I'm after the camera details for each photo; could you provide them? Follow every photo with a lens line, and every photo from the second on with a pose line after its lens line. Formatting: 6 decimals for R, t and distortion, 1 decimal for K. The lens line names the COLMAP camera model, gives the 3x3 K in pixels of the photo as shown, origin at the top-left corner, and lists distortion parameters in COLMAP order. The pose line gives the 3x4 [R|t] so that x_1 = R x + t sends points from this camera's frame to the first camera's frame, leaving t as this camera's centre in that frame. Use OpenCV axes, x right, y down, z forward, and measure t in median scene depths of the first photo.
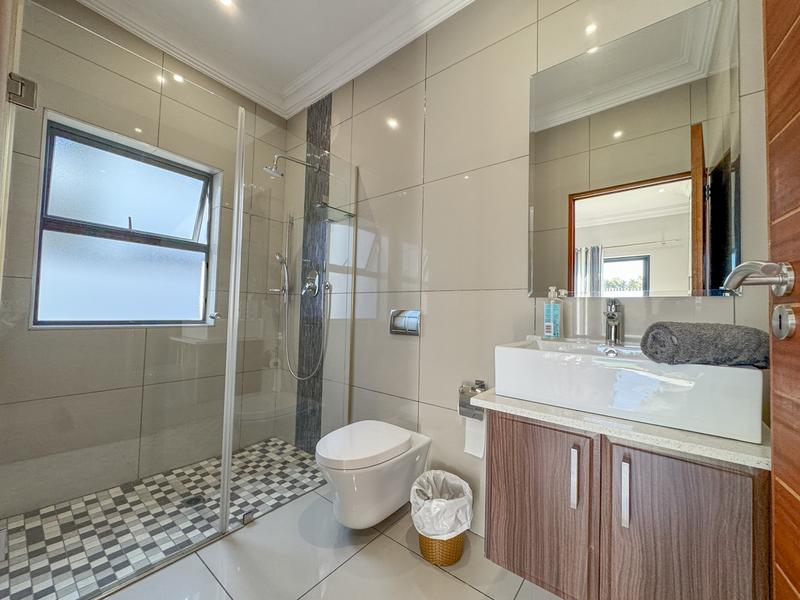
lens RADIAL K [[317.6, 0, 395.7], [0, 317.6, 301.1], [0, 0, 1]] dist [-0.001053, 0.000577]
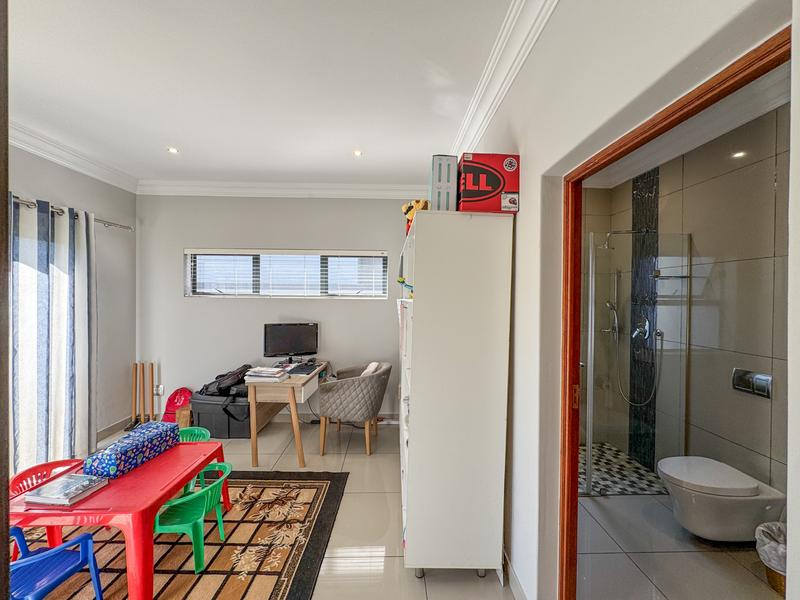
lens RADIAL K [[317.6, 0, 397.8], [0, 317.6, 303.7], [0, 0, 1]] dist [-0.001053, 0.000577]
pose [[0.642007, -0.011721, -0.766609, 0.073176], [0.046302, 0.998651, 0.023507, -0.238170], [0.765300, -0.050587, 0.641683, -0.524493]]
